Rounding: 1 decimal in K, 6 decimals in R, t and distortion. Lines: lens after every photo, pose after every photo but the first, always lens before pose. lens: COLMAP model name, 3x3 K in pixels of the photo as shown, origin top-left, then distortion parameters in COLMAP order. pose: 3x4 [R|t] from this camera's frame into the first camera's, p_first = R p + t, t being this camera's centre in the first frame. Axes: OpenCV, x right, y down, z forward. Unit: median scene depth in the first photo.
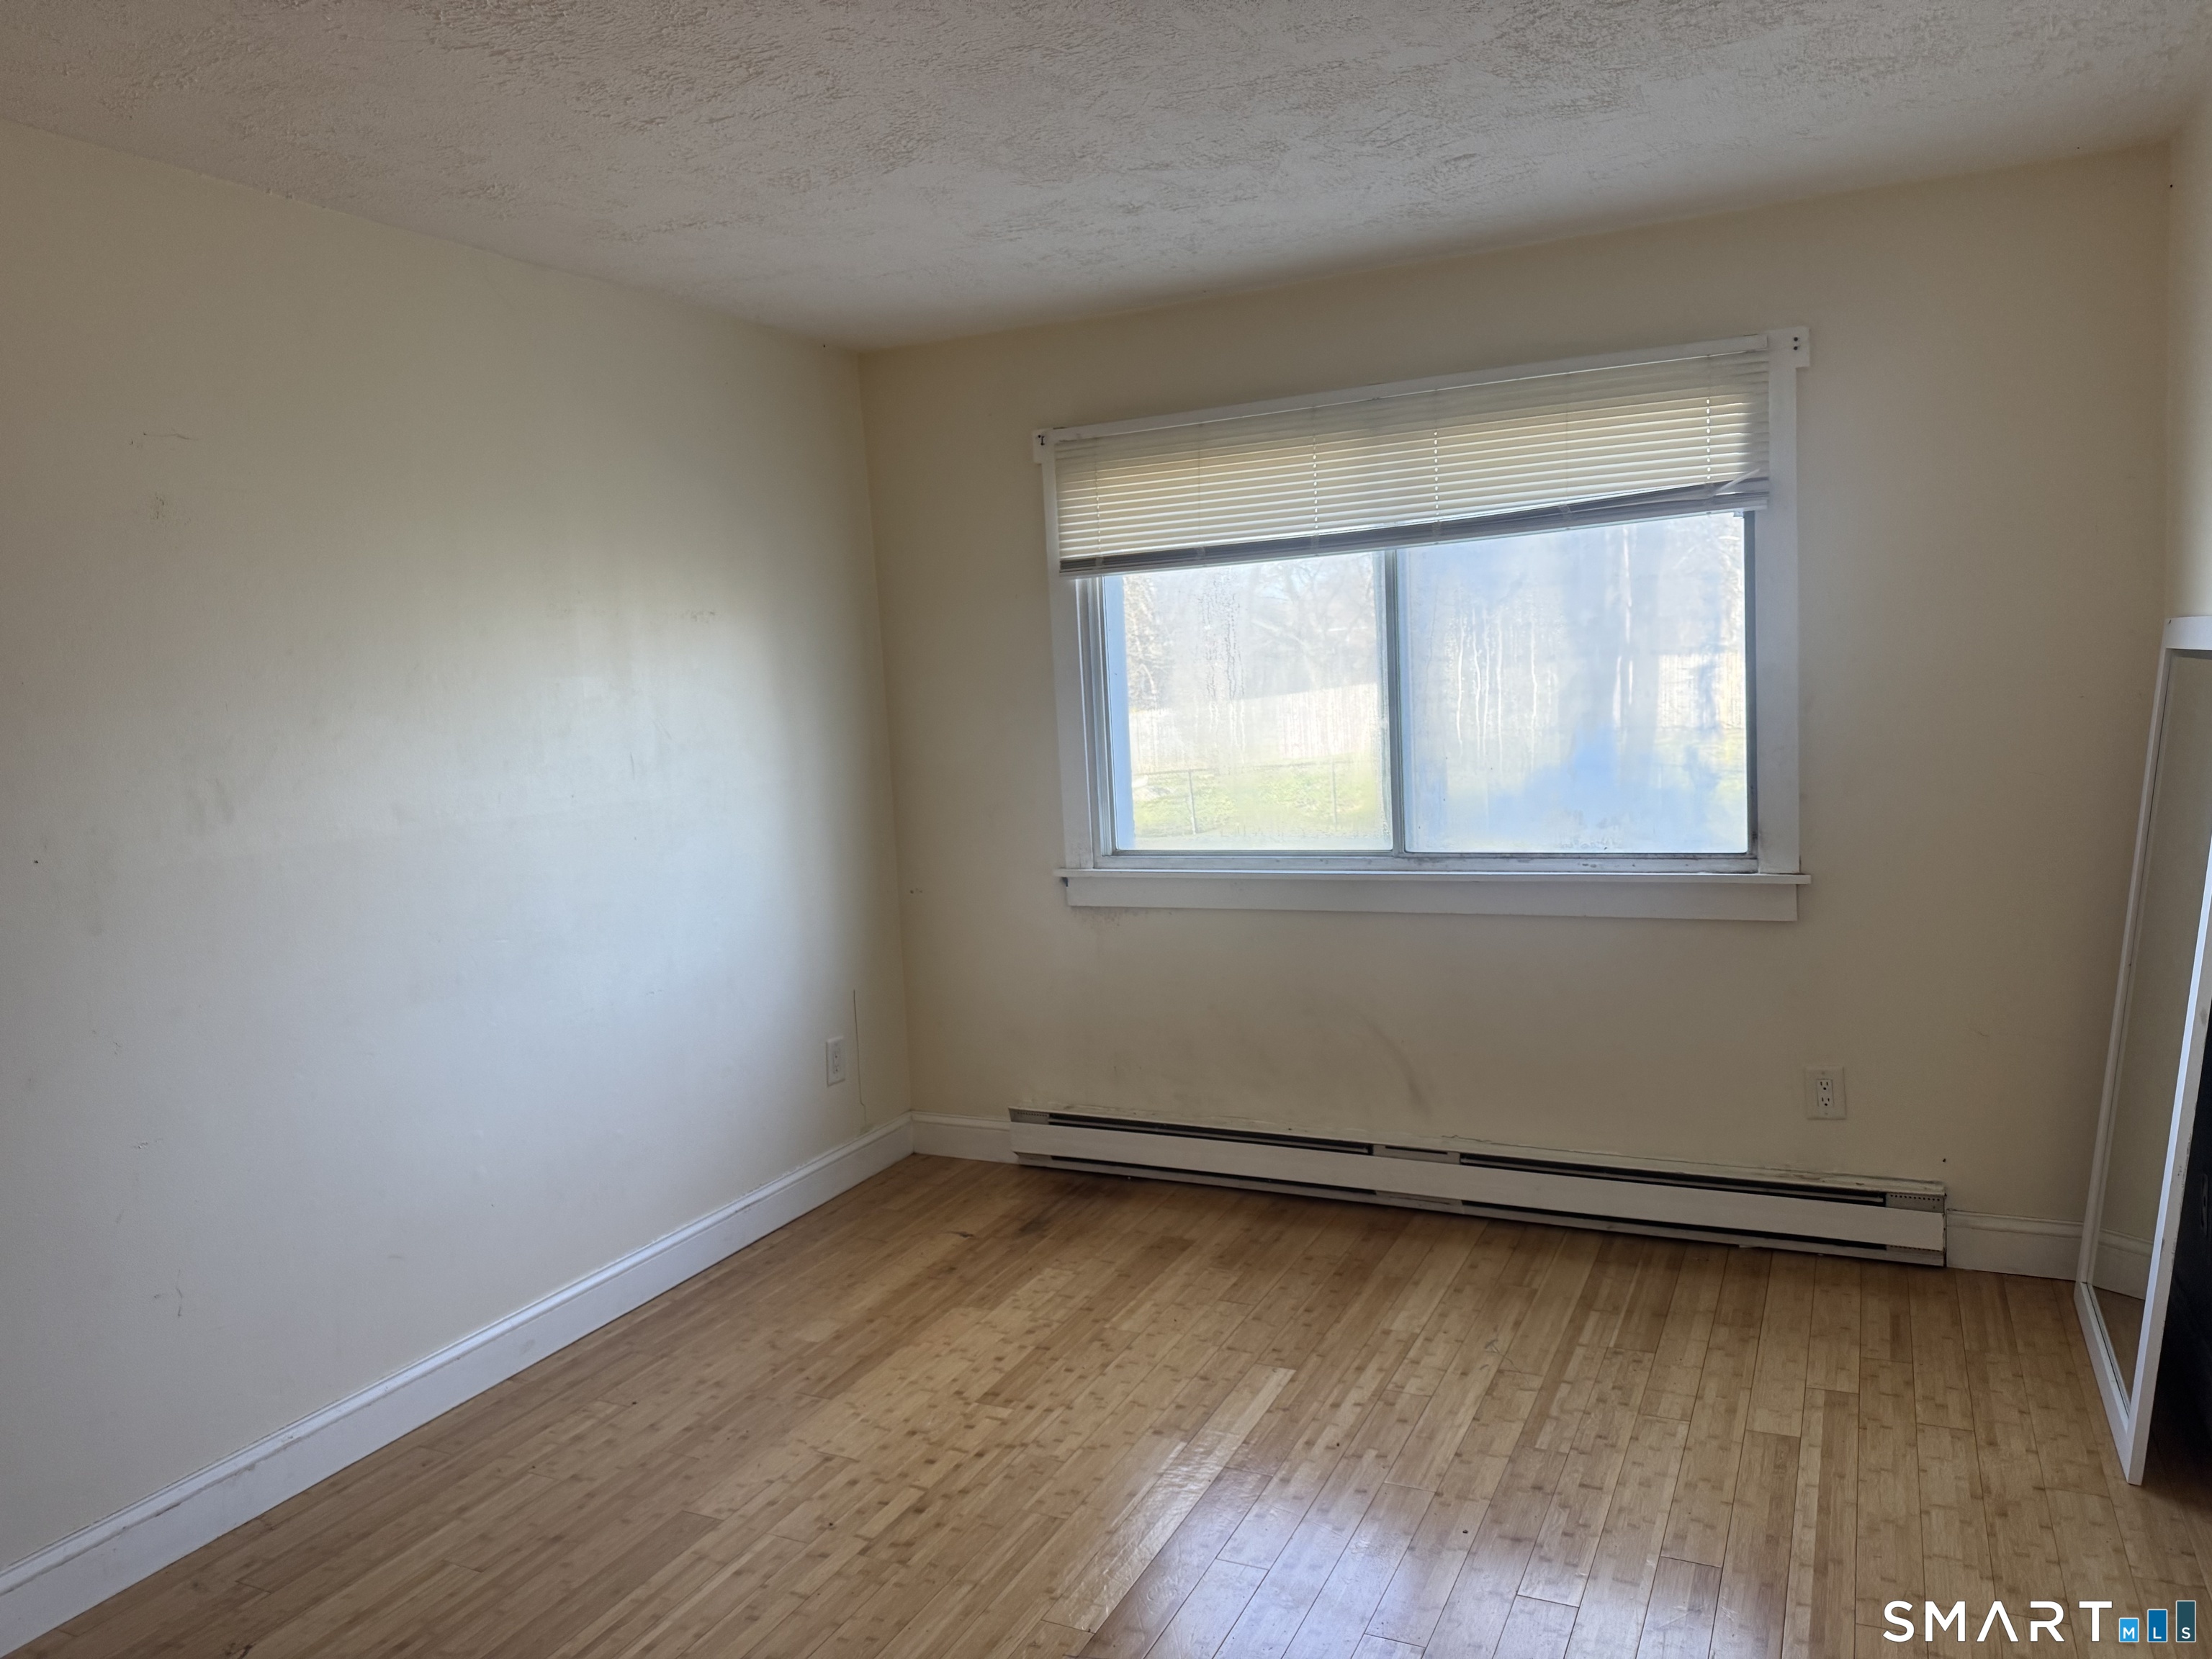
lens RADIAL K [[1574.3, 0, 1106.0], [0, 1574.3, 829.5], [0, 0, 1]] dist [0.000059, -0.009696]
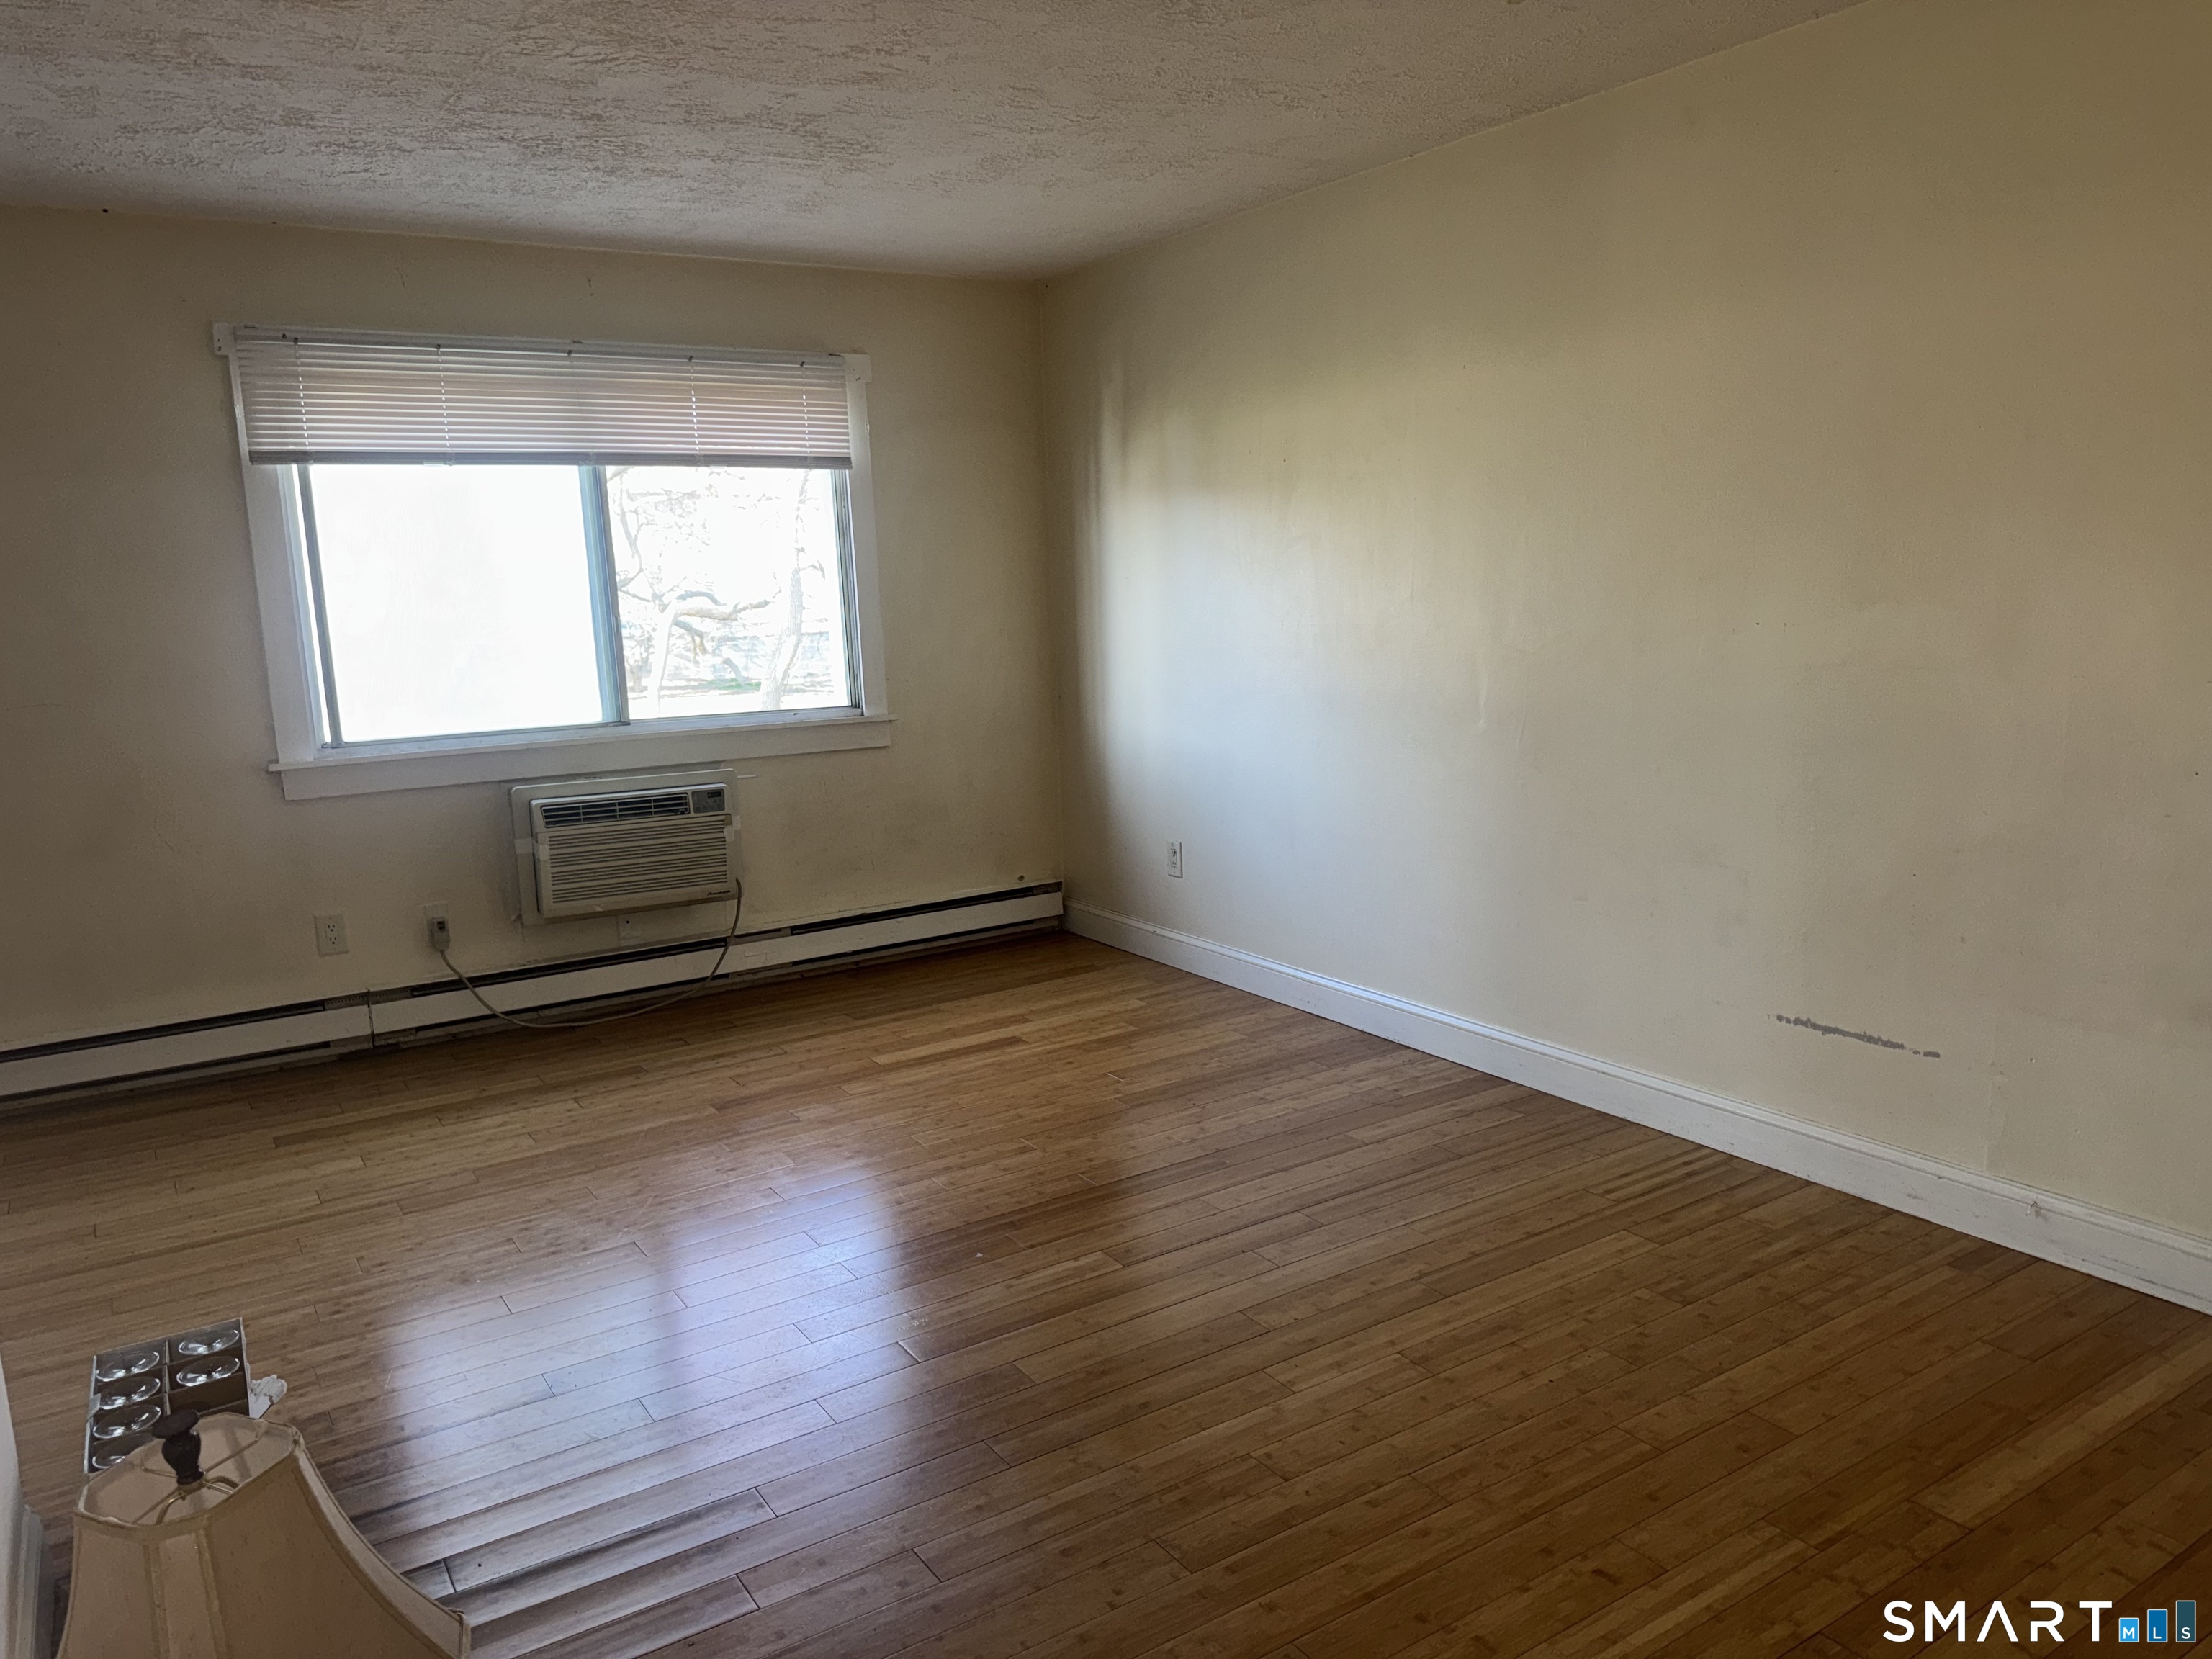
lens RADIAL K [[1574.3, 0, 1106.0], [0, 1574.3, 829.5], [0, 0, 1]] dist [0.000059, -0.009696]
pose [[0.481328, -0.103955, 0.870354, -0.692550], [0.081078, 0.993966, 0.073882, 0.038435], [-0.872783, 0.035005, 0.486852, 0.086102]]
